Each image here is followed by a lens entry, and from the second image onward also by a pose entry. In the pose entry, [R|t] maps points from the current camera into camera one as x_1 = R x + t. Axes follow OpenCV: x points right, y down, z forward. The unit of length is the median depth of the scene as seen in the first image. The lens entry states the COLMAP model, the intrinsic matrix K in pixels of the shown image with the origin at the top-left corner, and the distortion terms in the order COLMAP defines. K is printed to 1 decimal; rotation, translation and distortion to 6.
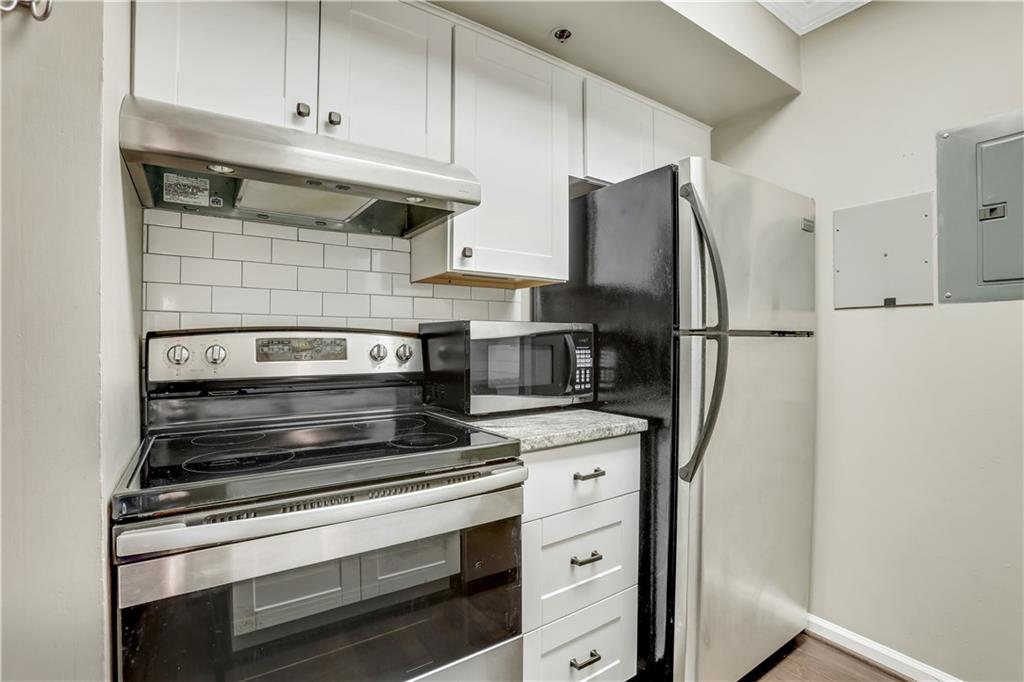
lens RADIAL K [[477.0, 0, 521.0], [0, 477.0, 342.3], [0, 0, 1]] dist [-0.057359, 0.017860]
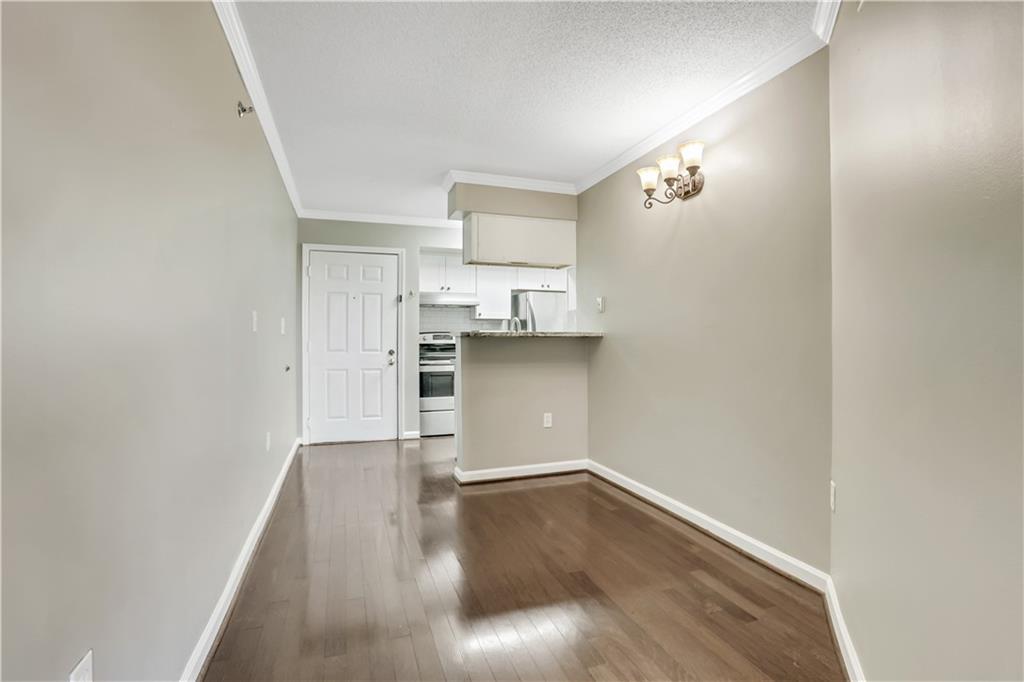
lens RADIAL K [[477.0, 0, 514.7], [0, 477.0, 344.8], [0, 0, 1]] dist [-0.057359, 0.017860]
pose [[0.967919, 0.010077, -0.251061, 1.153469], [-0.007853, 0.999921, 0.009861, 0.032459], [0.251140, -0.007573, 0.967921, -2.764563]]
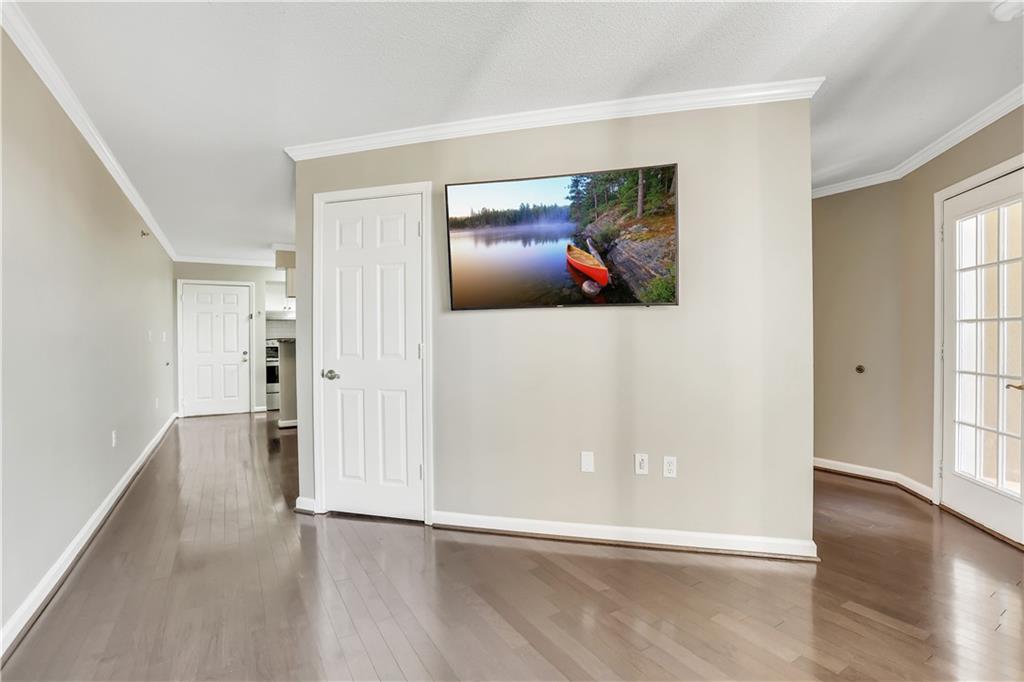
lens RADIAL K [[477.0, 0, 517.5], [0, 477.0, 341.6], [0, 0, 1]] dist [-0.057359, 0.017860]
pose [[0.998961, -0.002083, -0.045515, 2.535536], [0.002101, 0.999998, 0.000352, 0.012322], [0.045514, -0.000448, 0.998964, -4.486546]]
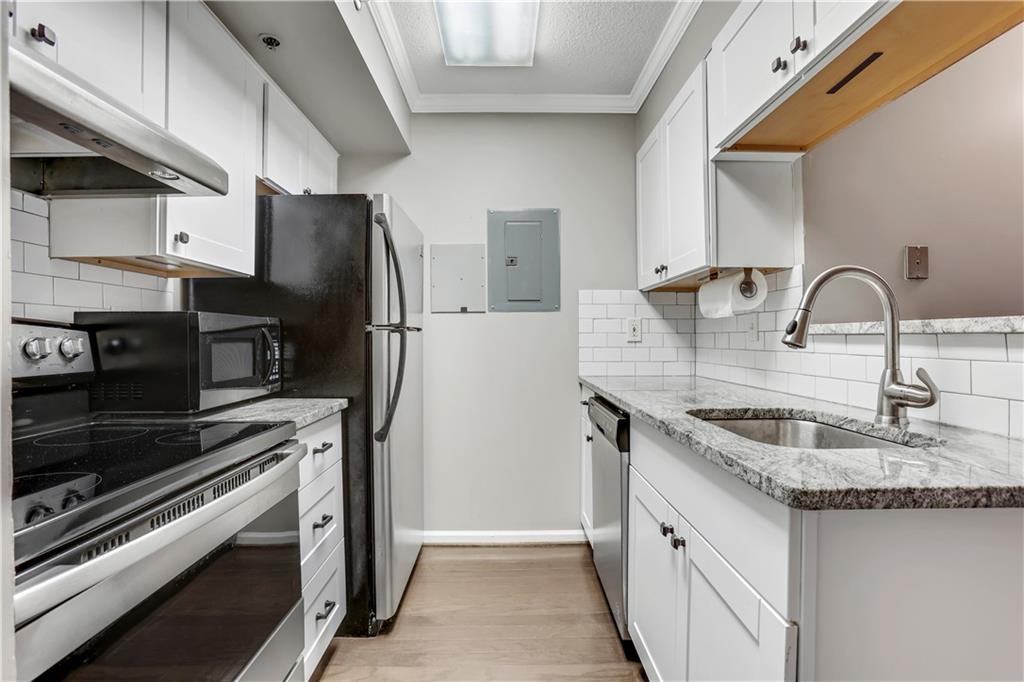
lens RADIAL K [[477.0, 0, 514.8], [0, 477.0, 340.6], [0, 0, 1]] dist [-0.057359, 0.017860]
pose [[0.554467, -0.008299, 0.832165, -0.475596], [0.009564, 0.999948, 0.003600, 0.013276], [-0.832151, 0.005962, 0.554517, -0.029584]]
